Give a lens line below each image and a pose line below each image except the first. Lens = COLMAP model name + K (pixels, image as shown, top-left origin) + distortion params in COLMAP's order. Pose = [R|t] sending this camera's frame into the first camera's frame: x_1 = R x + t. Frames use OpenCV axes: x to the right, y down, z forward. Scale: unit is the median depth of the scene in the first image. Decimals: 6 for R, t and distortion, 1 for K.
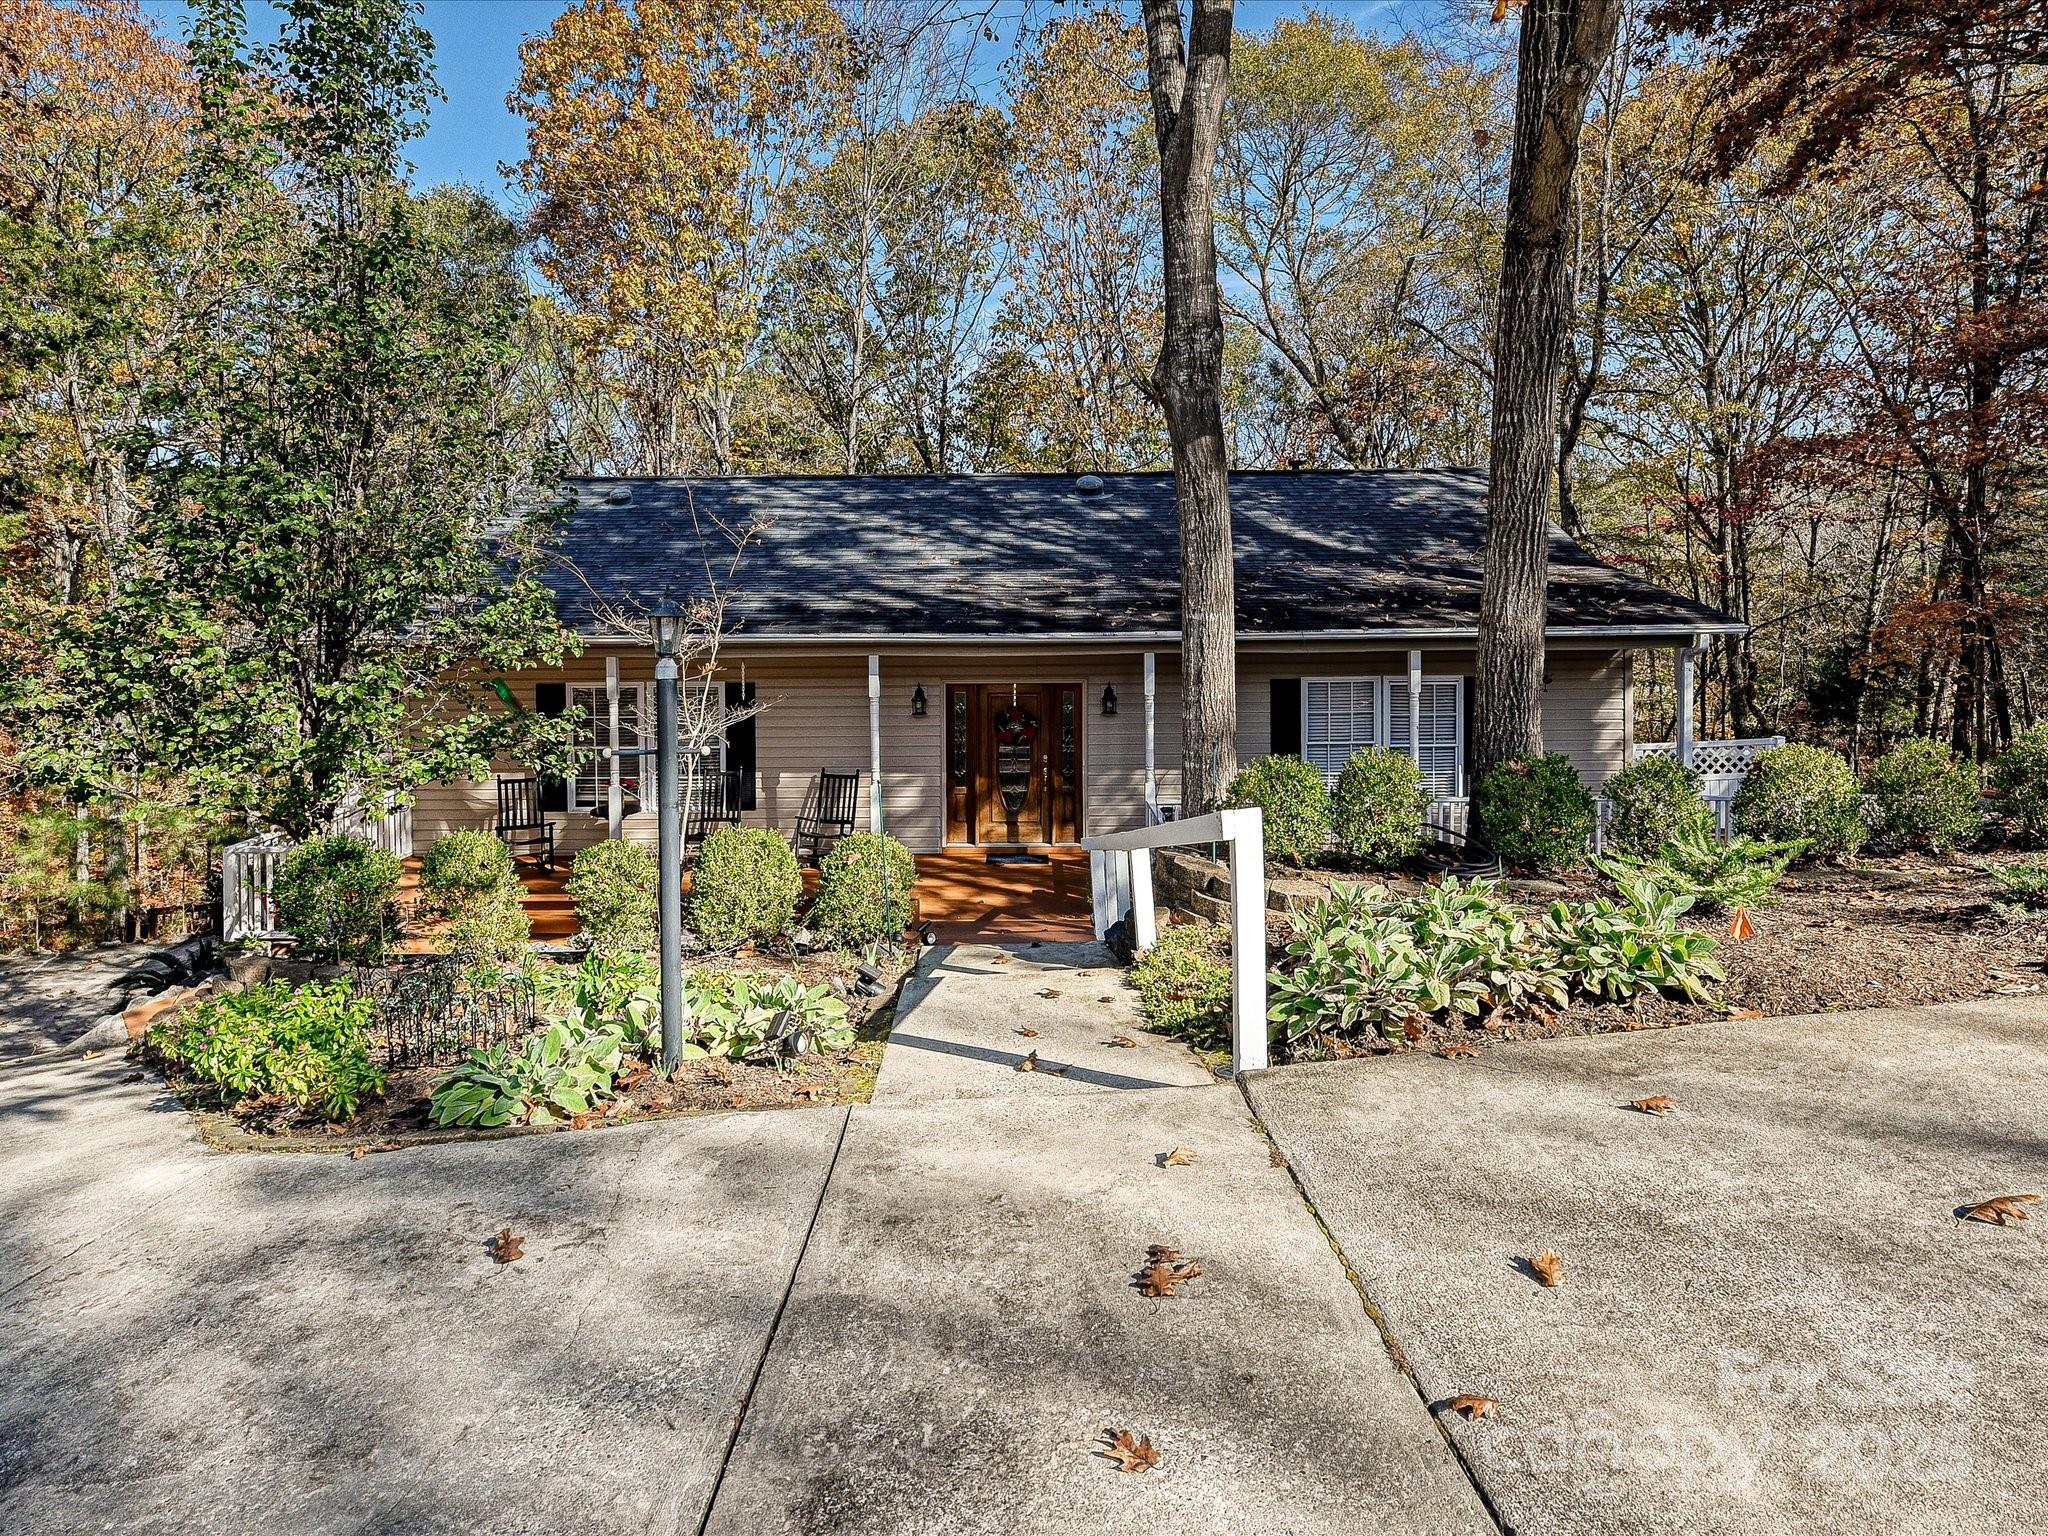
lens RADIAL K [[1550.6, 0, 1024.0], [0, 1550.6, 768.0], [0, 0, 1]] dist [-0.007714, -0.002489]
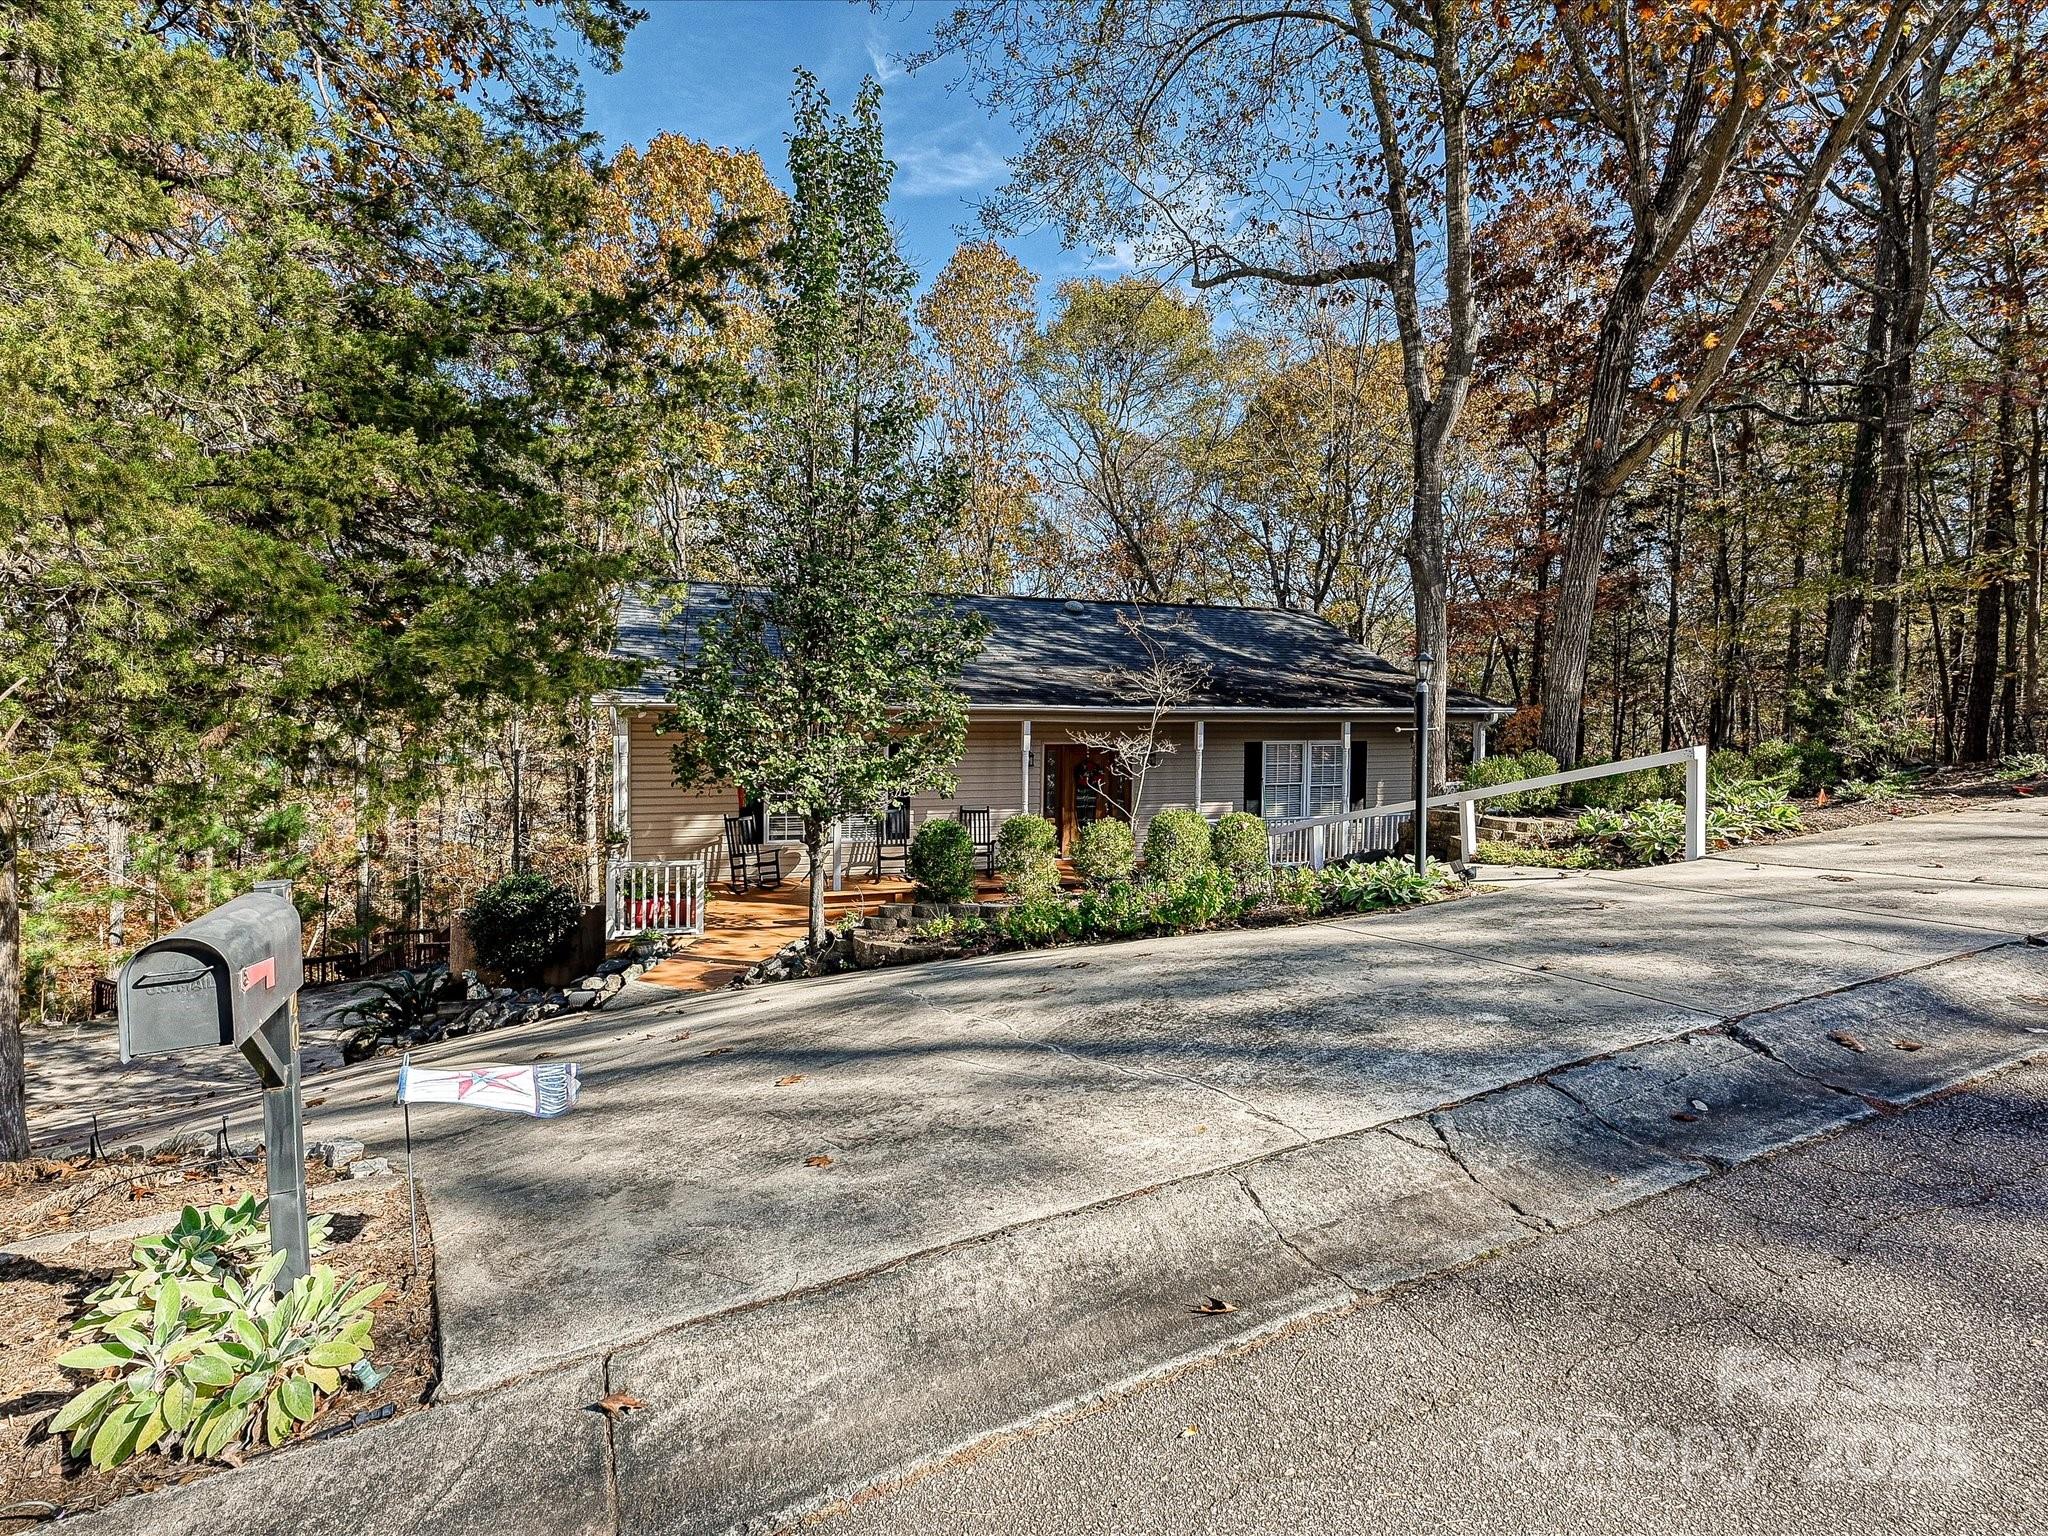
lens RADIAL K [[1550.6, 0, 1024.0], [0, 1550.6, 768.0], [0, 0, 1]] dist [-0.007714, -0.002489]
pose [[0.885010, 0.003180, 0.465562, -0.749513], [0.042009, 0.995352, -0.086657, 0.090860], [-0.463673, 0.096250, 0.880763, -0.216674]]
